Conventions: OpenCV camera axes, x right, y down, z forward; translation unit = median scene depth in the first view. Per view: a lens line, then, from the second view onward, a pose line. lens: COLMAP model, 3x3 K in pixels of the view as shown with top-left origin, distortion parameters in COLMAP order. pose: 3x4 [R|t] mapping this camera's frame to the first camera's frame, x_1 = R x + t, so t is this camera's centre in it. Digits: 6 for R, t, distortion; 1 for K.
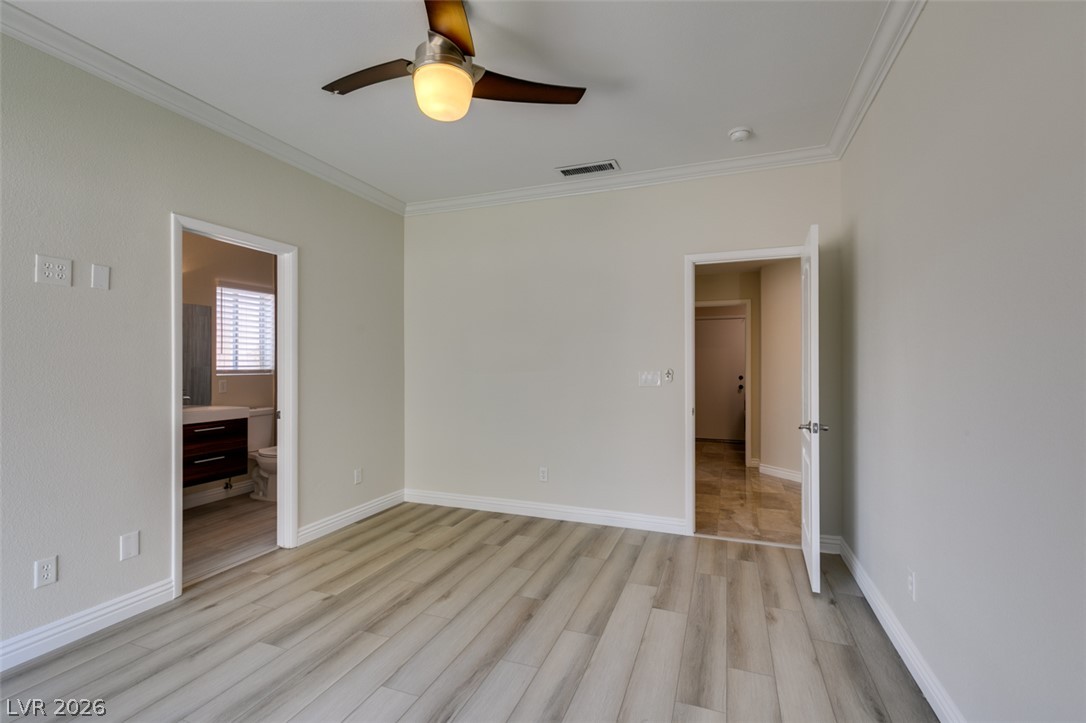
lens RADIAL K [[489.7, 0, 545.6], [0, 489.7, 365.9], [0, 0, 1]] dist [0.009191, 0.000173]
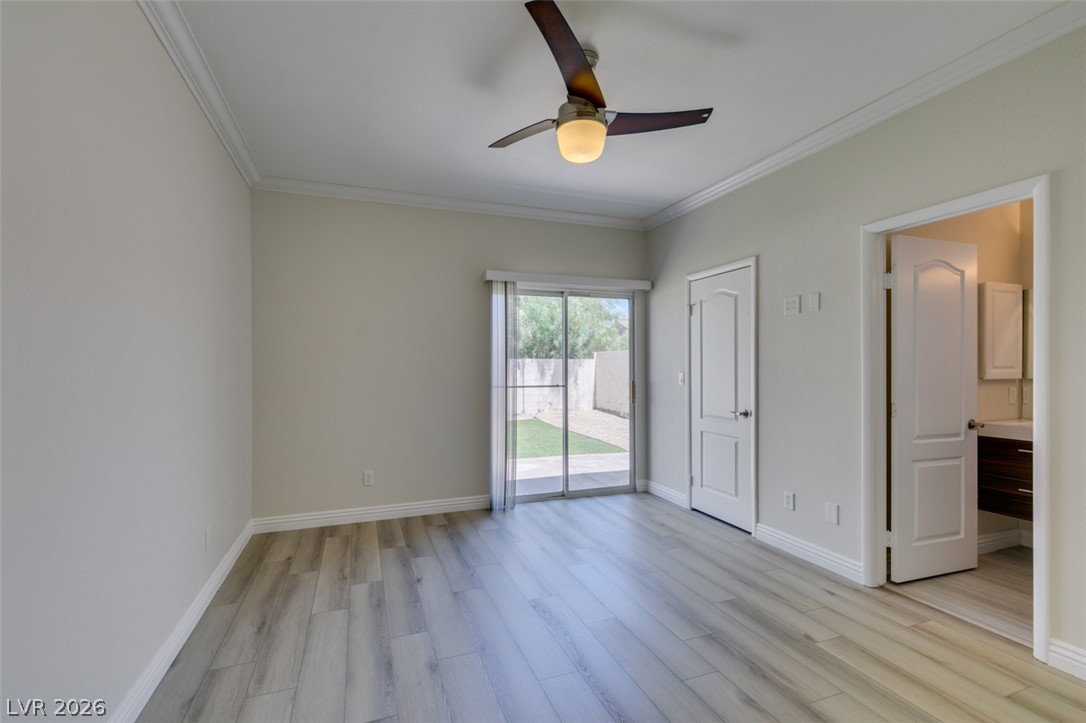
lens RADIAL K [[489.7, 0, 545.6], [0, 489.7, 365.9], [0, 0, 1]] dist [0.009191, 0.000173]
pose [[-0.753353, -0.006427, -0.657586, 0.485543], [-0.003561, 0.999977, -0.005695, 0.004586], [0.657607, -0.001948, -0.753358, 1.385544]]
